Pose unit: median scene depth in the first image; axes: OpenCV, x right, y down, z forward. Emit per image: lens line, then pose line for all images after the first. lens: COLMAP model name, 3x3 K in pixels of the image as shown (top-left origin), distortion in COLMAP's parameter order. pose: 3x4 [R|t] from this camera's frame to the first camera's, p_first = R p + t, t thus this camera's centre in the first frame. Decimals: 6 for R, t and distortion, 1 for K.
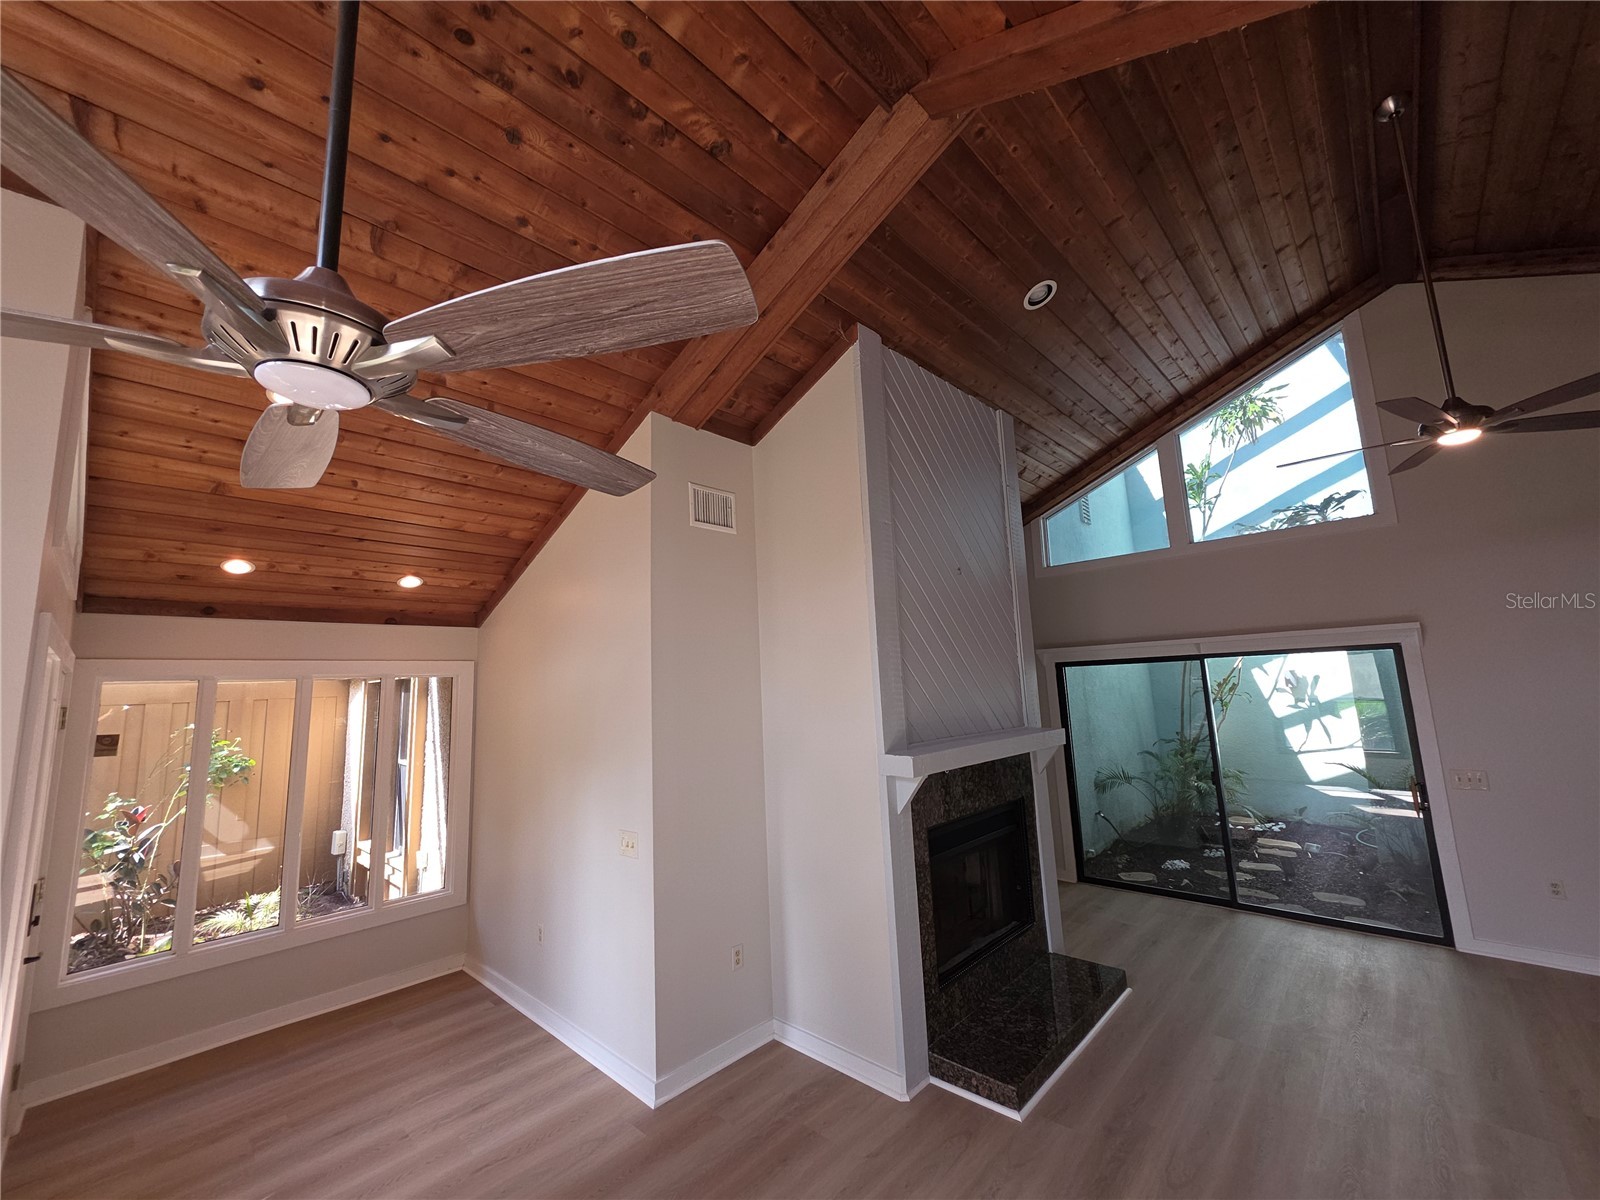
lens RADIAL K [[636.2, 0, 790.8], [0, 636.2, 596.1], [0, 0, 1]] dist [0.003284, 0.000142]
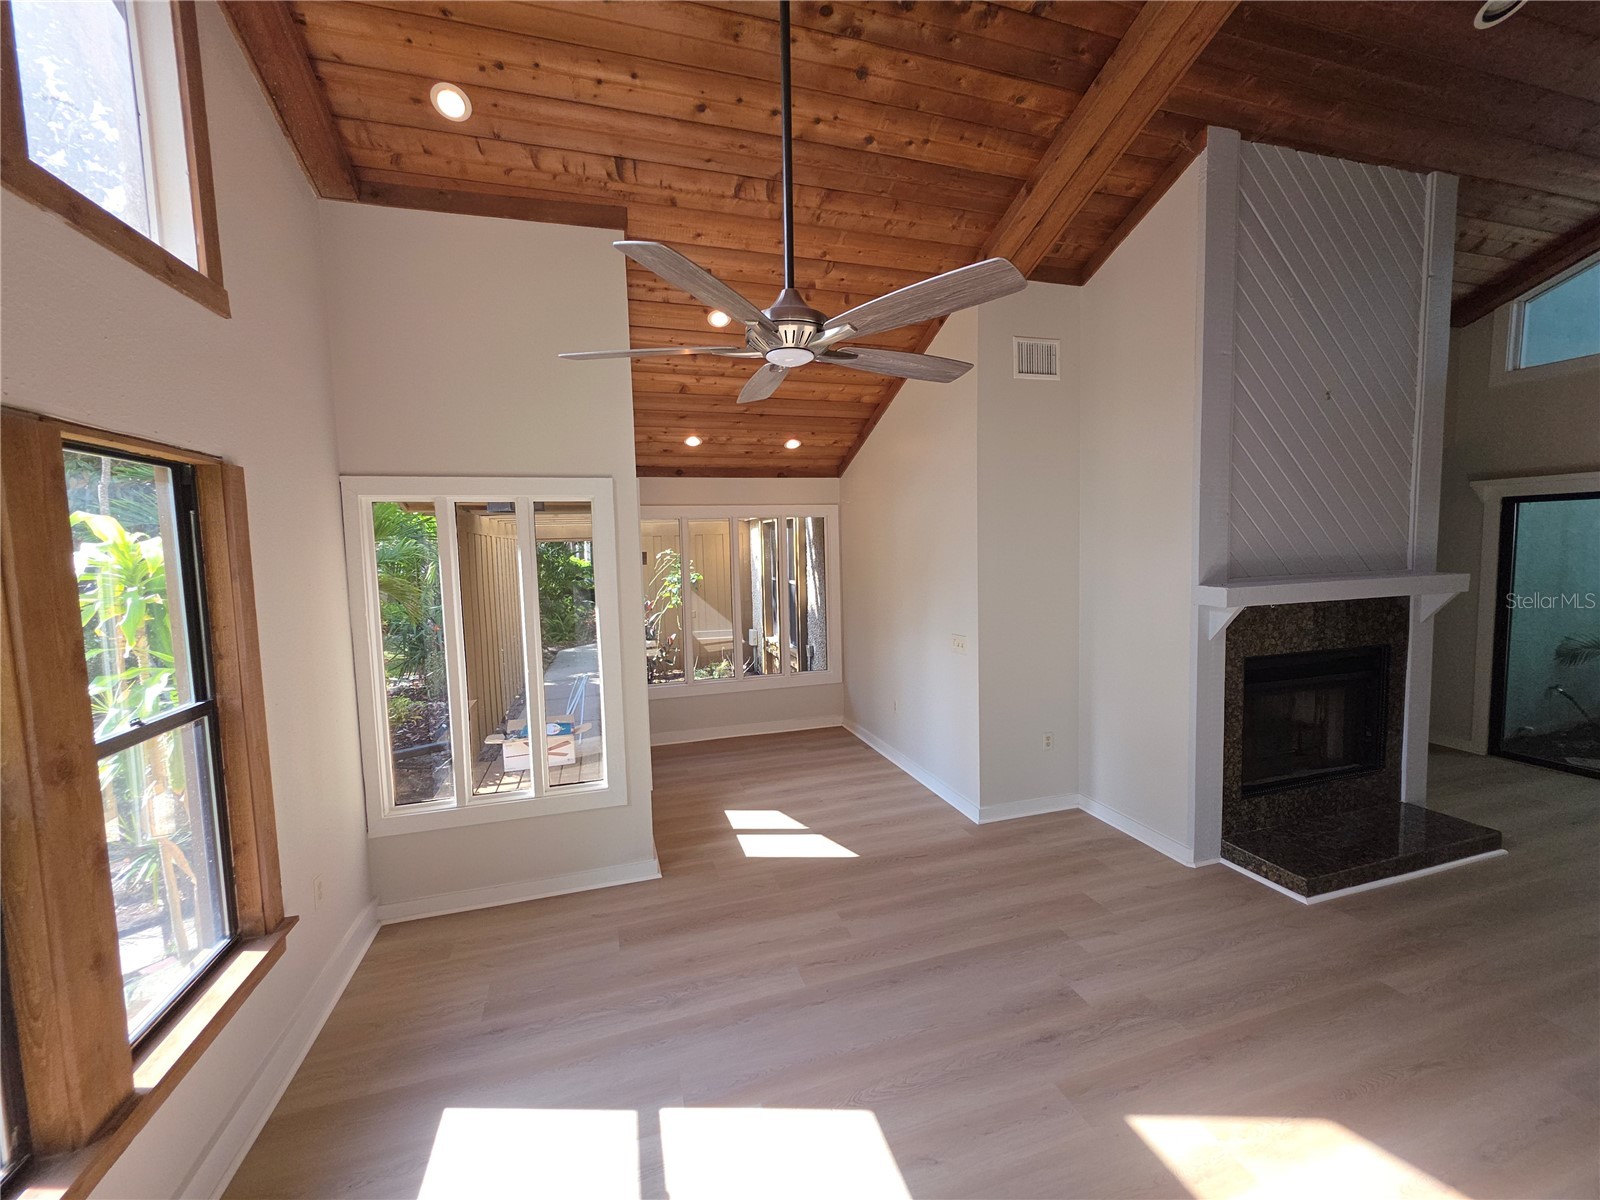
lens RADIAL K [[636.2, 0, 796.0], [0, 636.2, 594.7], [0, 0, 1]] dist [0.003284, 0.000142]
pose [[0.876096, 0.054139, -0.479087, 0.066837], [0.061862, 0.972840, 0.223061, -0.016013], [0.478151, -0.225060, 0.848952, -0.226522]]
